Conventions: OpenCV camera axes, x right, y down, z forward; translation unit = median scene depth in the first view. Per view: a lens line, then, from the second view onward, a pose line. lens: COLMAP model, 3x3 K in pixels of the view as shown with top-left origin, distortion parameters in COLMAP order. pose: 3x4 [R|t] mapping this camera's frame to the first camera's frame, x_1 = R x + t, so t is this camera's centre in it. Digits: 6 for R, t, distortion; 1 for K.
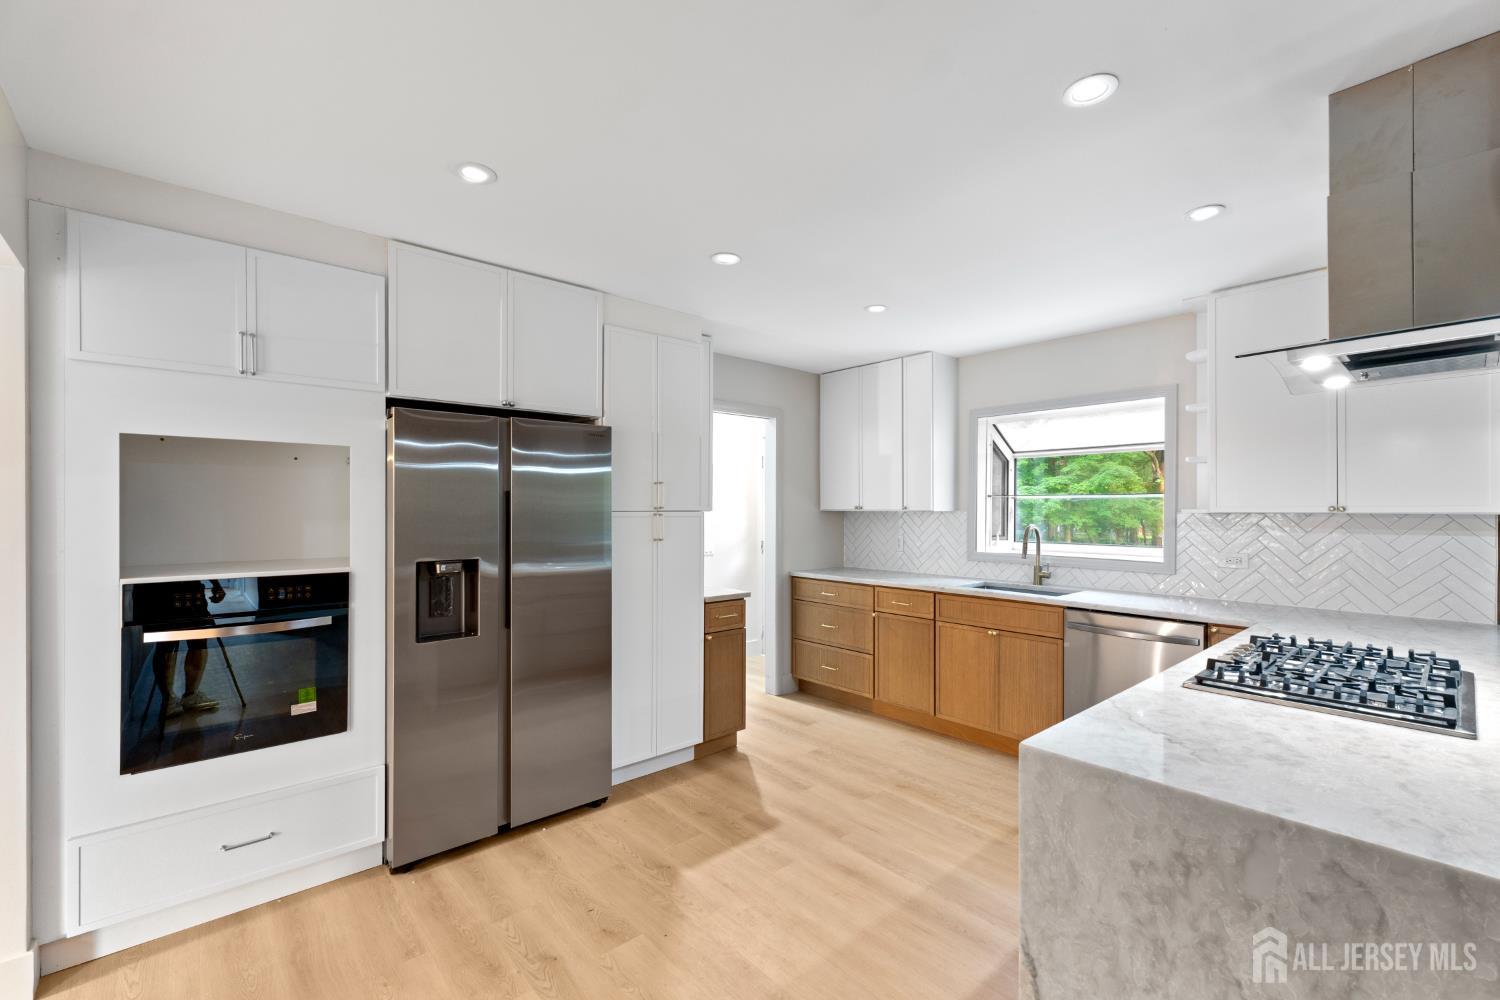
lens RADIAL K [[634.0, 0, 754.1], [0, 634.0, 506.7], [0, 0, 1]] dist [0.005166, -0.000378]
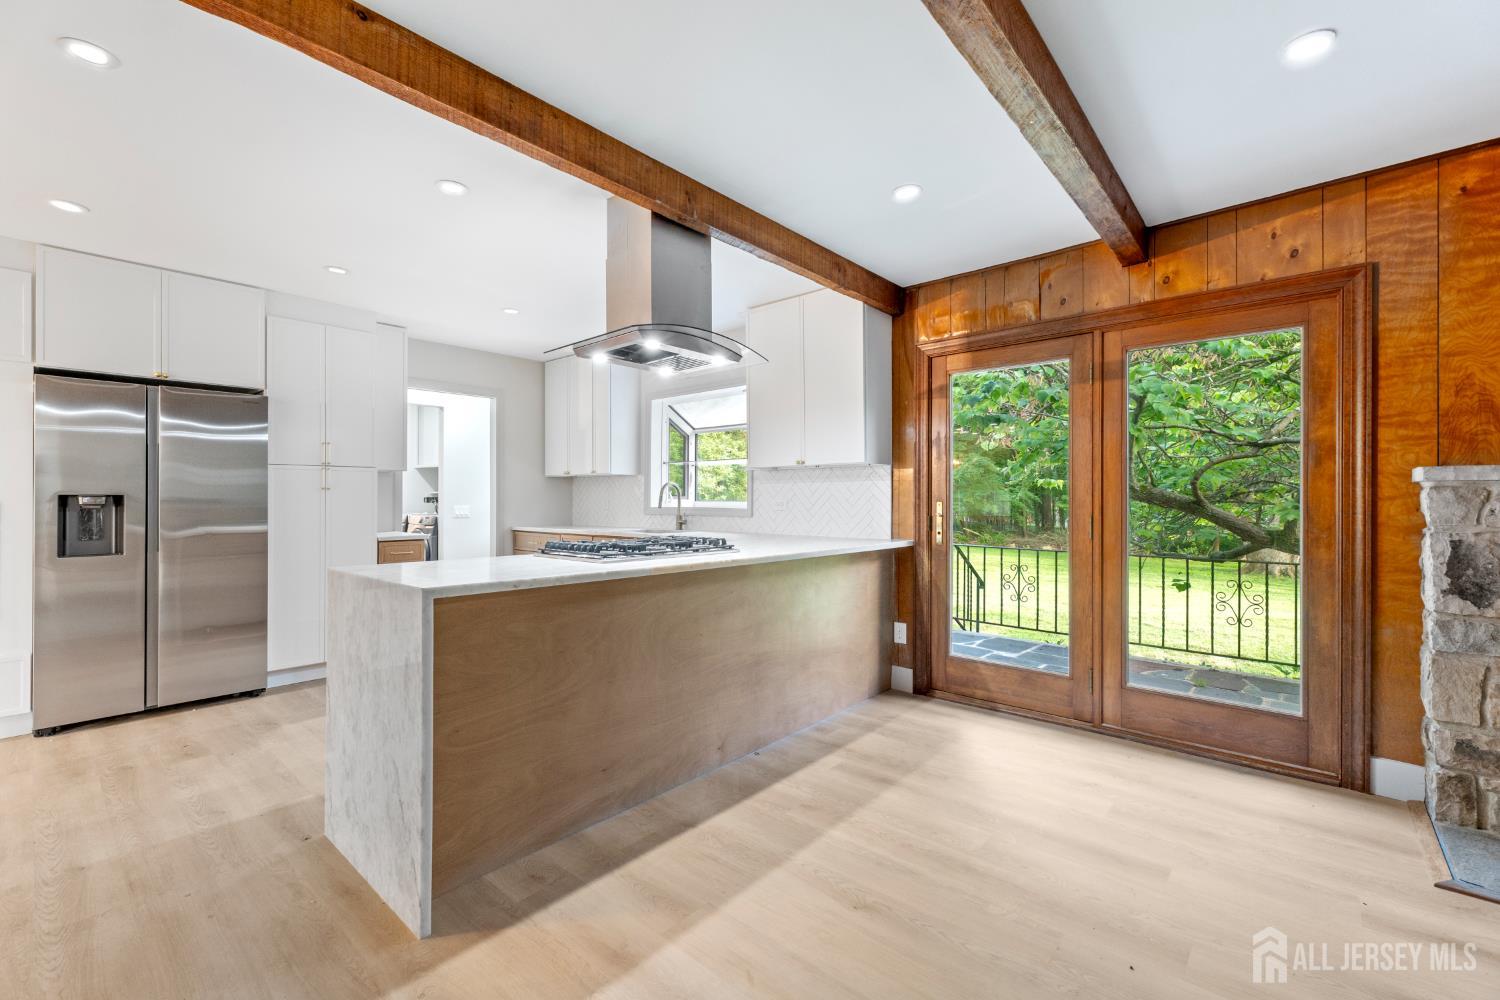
lens RADIAL K [[634.0, 0, 758.1], [0, 634.0, 493.1], [0, 0, 1]] dist [0.005166, -0.000378]
pose [[0.991845, 0.000819, 0.127449, 0.445149], [-0.000066, 0.999983, -0.005913, 0.056859], [-0.127451, 0.005856, 0.991828, -0.292105]]
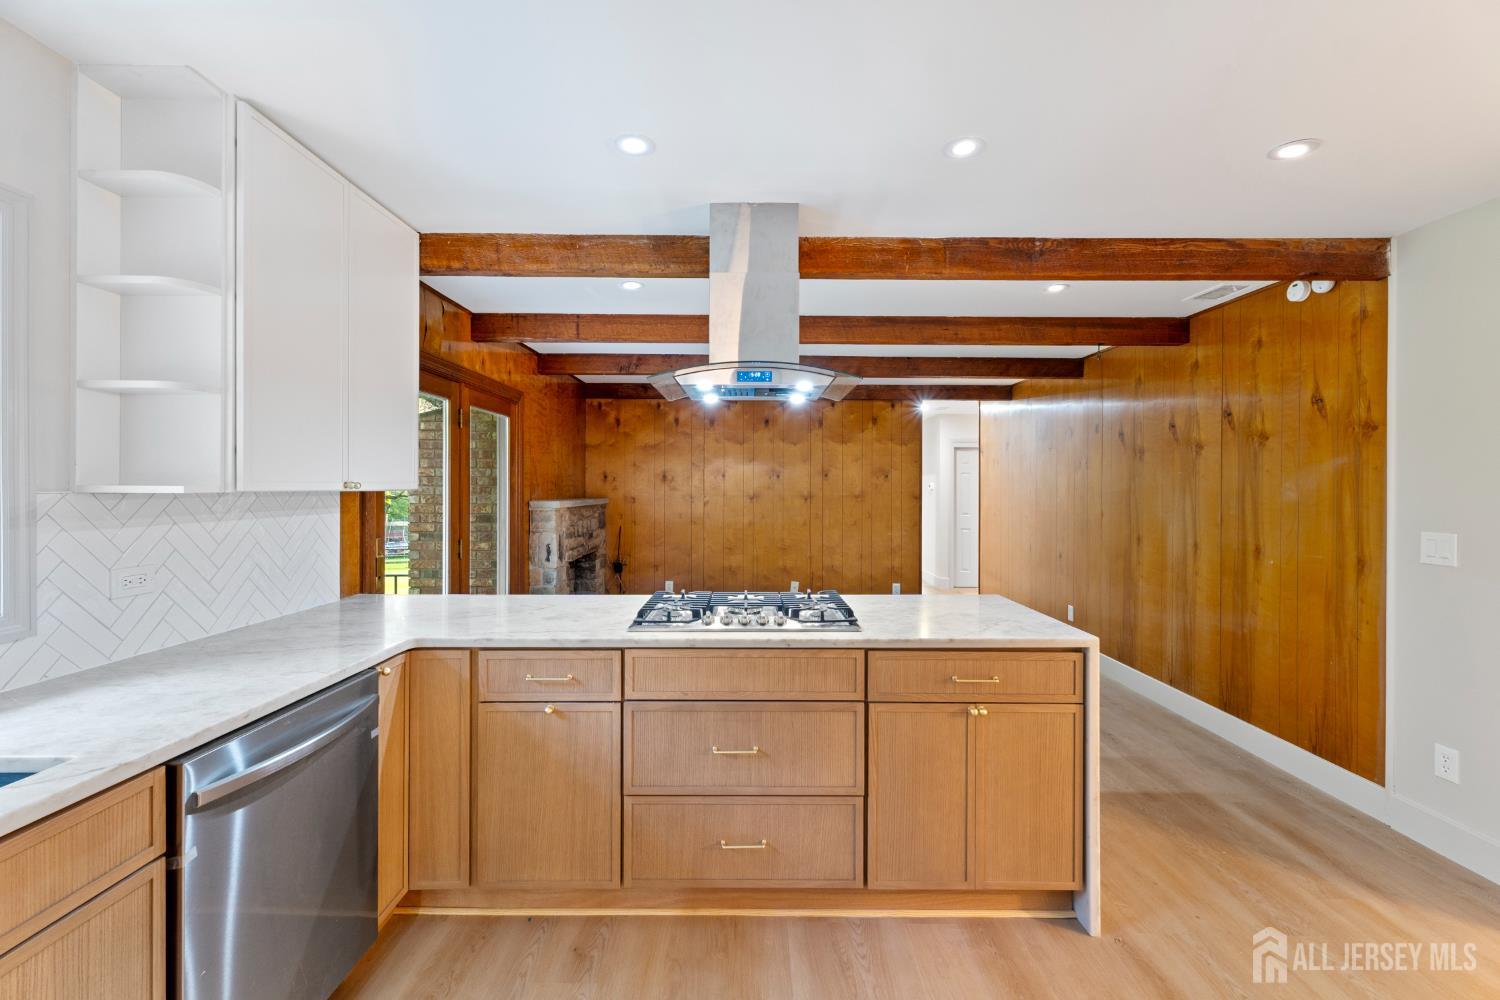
lens RADIAL K [[634.0, 0, 754.9], [0, 634.0, 487.4], [0, 0, 1]] dist [0.005166, -0.000378]
pose [[-0.751412, -0.003208, 0.659825, 0.005958], [-0.005894, 0.999981, -0.001850, 0.003369], [-0.659807, -0.005279, -0.751417, 0.885302]]
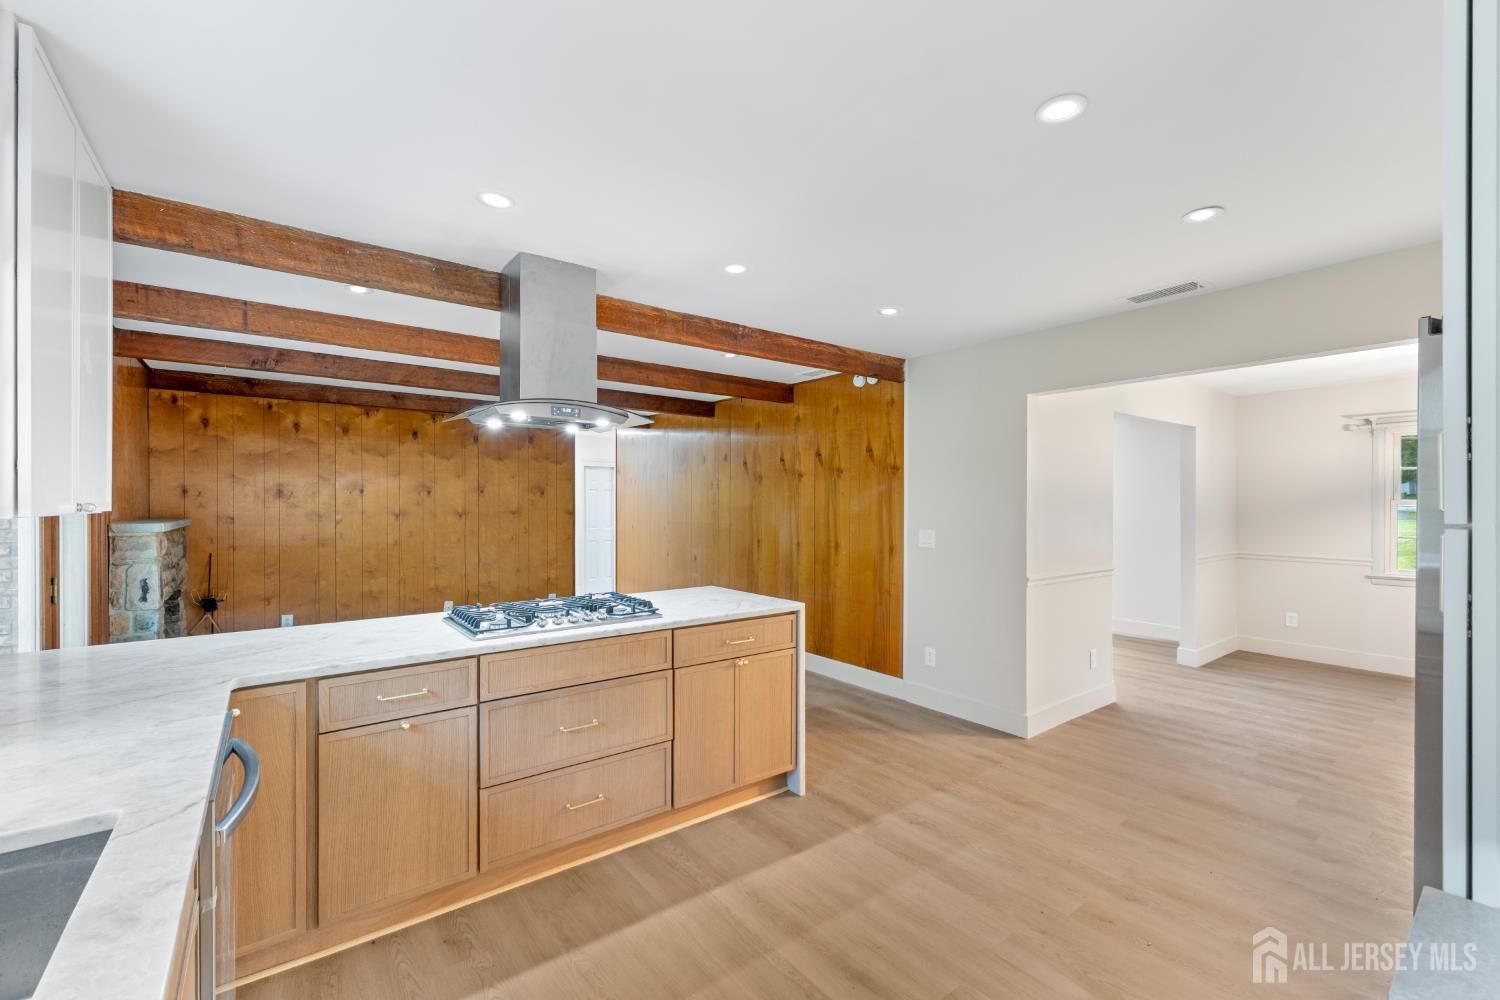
lens RADIAL K [[634.0, 0, 751.2], [0, 634.0, 503.3], [0, 0, 1]] dist [0.005166, -0.000378]
pose [[-0.997377, -0.002446, 0.072345, 0.143751], [-0.002567, 0.999995, -0.001584, -0.000927], [-0.072341, -0.001766, -0.997378, 1.111206]]
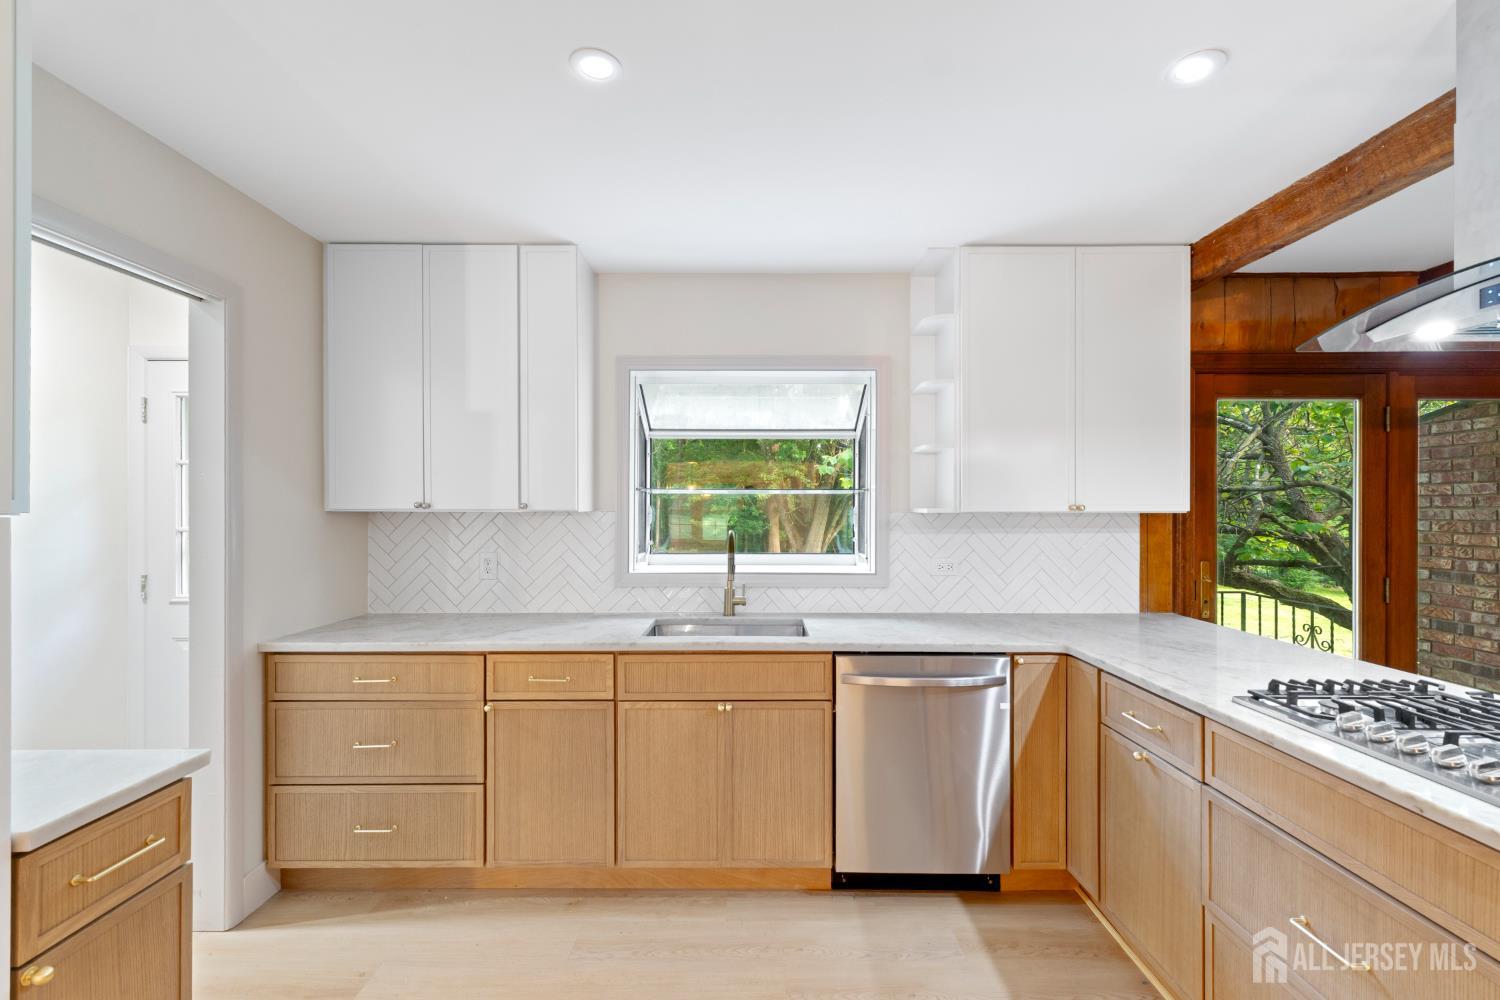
lens RADIAL K [[634.0, 0, 750.6], [0, 634.0, 509.3], [0, 0, 1]] dist [0.005166, -0.000378]
pose [[0.663387, -0.001640, 0.748274, -0.064621], [-0.001566, 0.999992, 0.003580, 0.002342], [-0.748275, -0.003546, 0.663380, 0.518957]]
